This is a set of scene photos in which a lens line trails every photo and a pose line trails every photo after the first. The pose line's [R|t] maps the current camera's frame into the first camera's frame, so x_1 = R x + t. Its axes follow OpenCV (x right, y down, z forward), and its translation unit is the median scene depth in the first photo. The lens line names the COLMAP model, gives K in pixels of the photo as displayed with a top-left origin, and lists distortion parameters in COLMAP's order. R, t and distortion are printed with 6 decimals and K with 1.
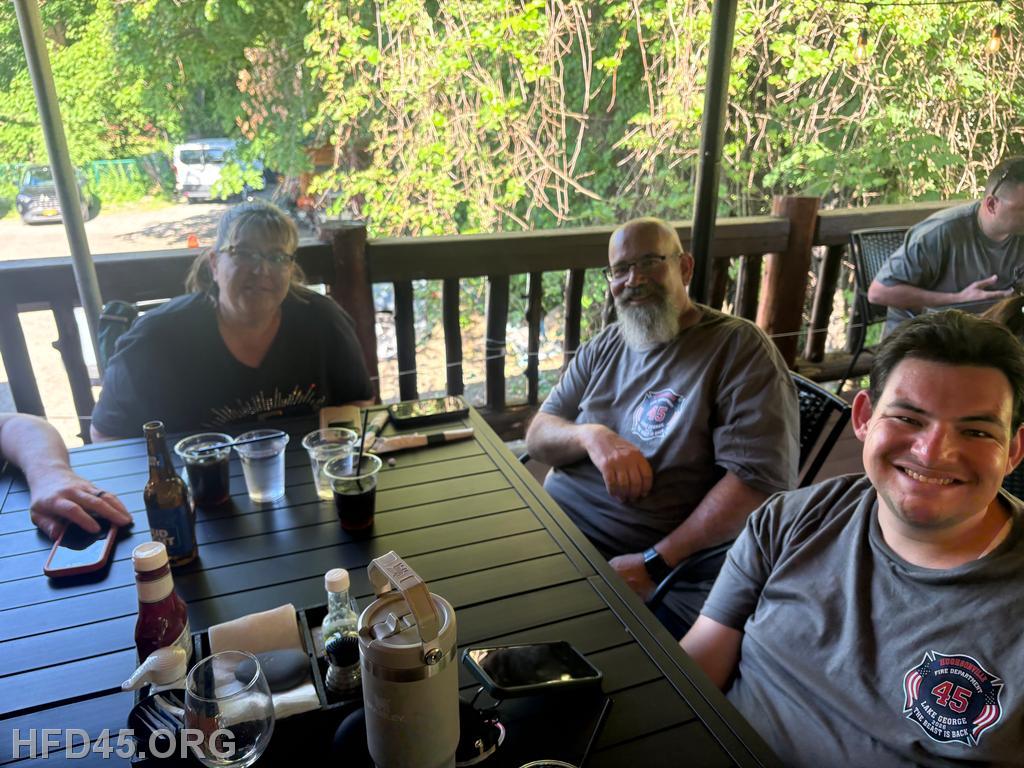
lens RADIAL K [[778.3, 0, 512.9], [0, 778.3, 386.3], [0, 0, 1]] dist [0.021256, -0.015369]
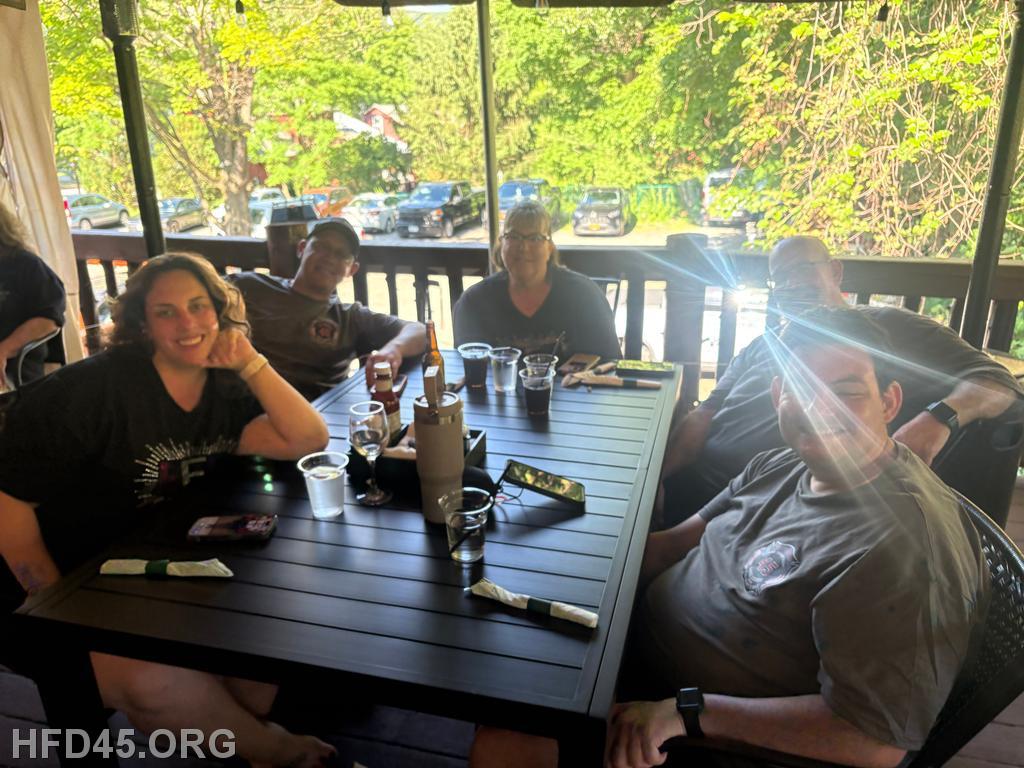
lens RADIAL K [[778.3, 0, 512.9], [0, 778.3, 386.3], [0, 0, 1]] dist [0.021256, -0.015369]
pose [[0.798822, 0.181952, -0.573391, 0.554598], [-0.201679, 0.979002, 0.029693, 0.078262], [0.566753, 0.091921, 0.818744, -0.251300]]
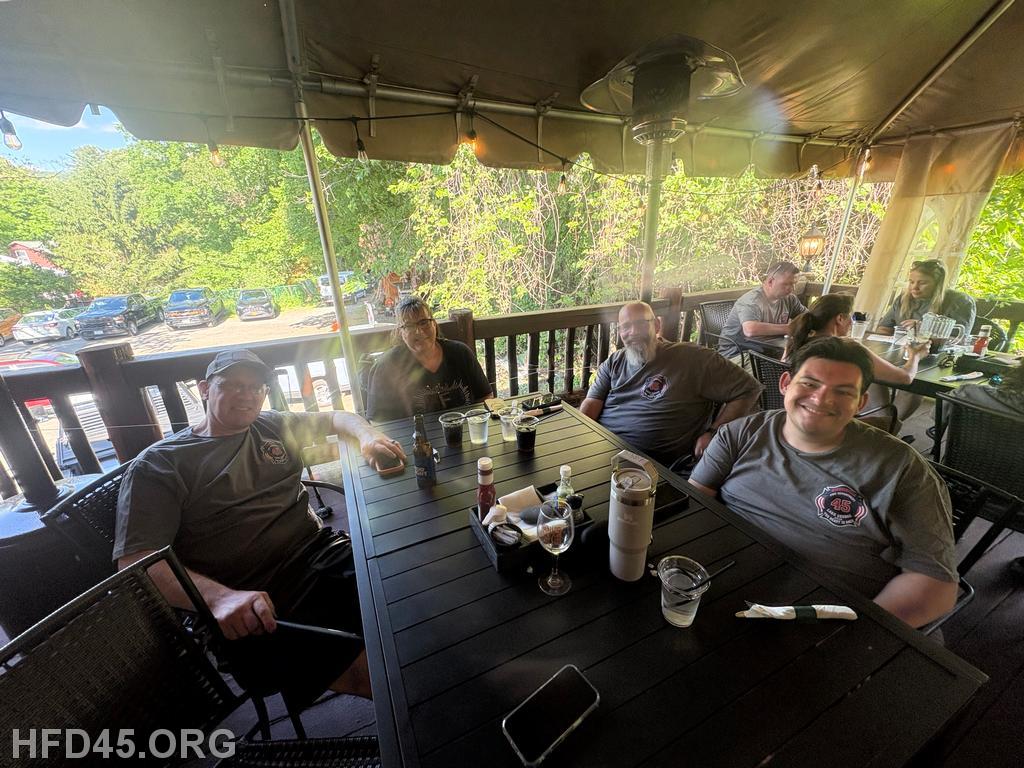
lens RADIAL K [[405.1, 0, 513.0], [0, 405.1, 384.0], [0, 0, 1]] dist [0.001031, -0.000111]
pose [[0.997779, -0.052575, 0.040894, -0.245422], [0.053422, 0.998374, -0.019904, 0.013904], [-0.039781, 0.022045, 0.998965, -0.074206]]
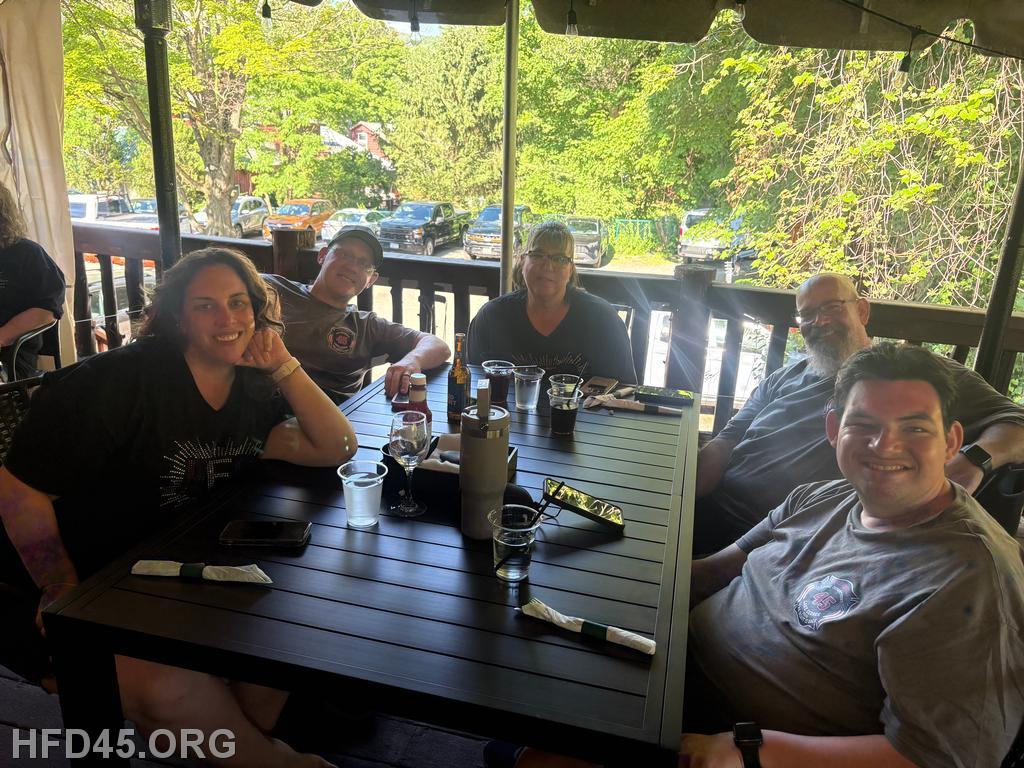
lens RADIAL K [[769.3, 0, 509.0], [0, 769.3, 388.4], [0, 0, 1]] dist [0.035403, -0.035344]
pose [[0.808016, 0.215264, -0.548426, 0.460736], [-0.259894, 0.965629, -0.003890, 0.109336], [0.528739, 0.145676, 0.836190, -0.287802]]
